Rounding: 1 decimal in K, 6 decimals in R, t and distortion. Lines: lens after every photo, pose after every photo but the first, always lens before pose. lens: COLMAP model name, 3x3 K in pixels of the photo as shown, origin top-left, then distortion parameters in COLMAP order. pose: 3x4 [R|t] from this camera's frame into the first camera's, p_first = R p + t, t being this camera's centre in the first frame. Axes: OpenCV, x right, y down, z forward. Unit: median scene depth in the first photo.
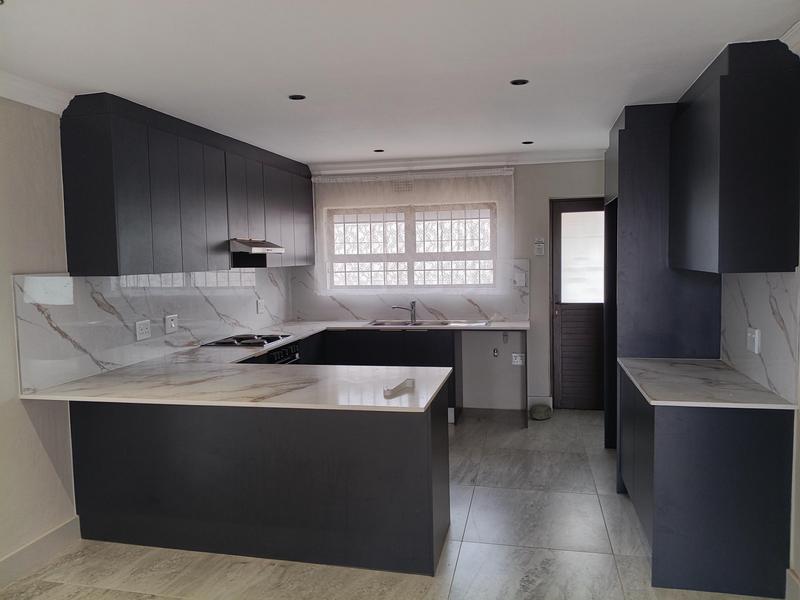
lens RADIAL K [[600.1, 0, 400.0], [0, 600.1, 300.0], [0, 0, 1]] dist [0.118193, -0.221258]
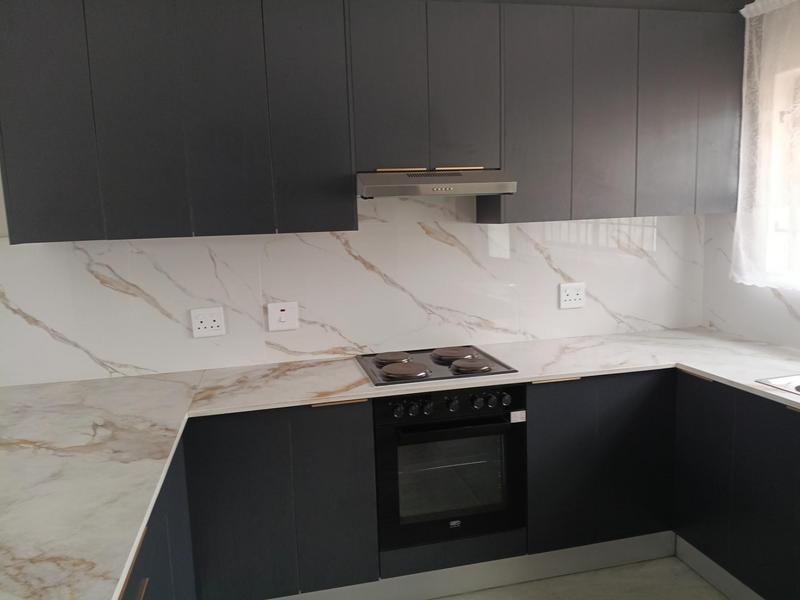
lens RADIAL K [[600.1, 0, 400.0], [0, 600.1, 300.0], [0, 0, 1]] dist [0.118193, -0.221258]
pose [[0.418210, 0.144249, -0.896823, 0.168965], [-0.039123, 0.989254, 0.140872, -0.051301], [0.907507, -0.023828, 0.419360, 0.631403]]
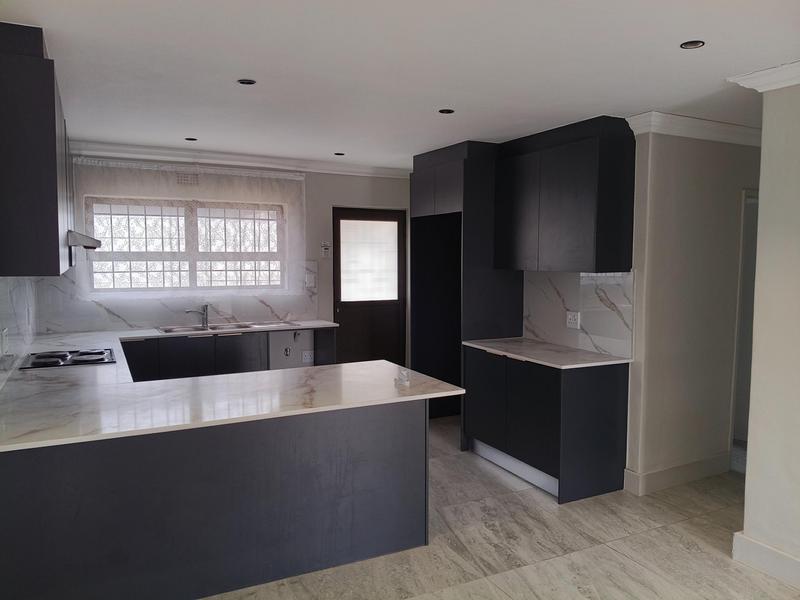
lens RADIAL K [[600.1, 0, 400.0], [0, 600.1, 300.0], [0, 0, 1]] dist [0.118193, -0.221258]
pose [[0.770607, -0.024905, 0.636824, -0.352139], [0.029152, 0.999568, 0.003815, 0.000936], [-0.636644, 0.015624, 0.771000, 0.088112]]
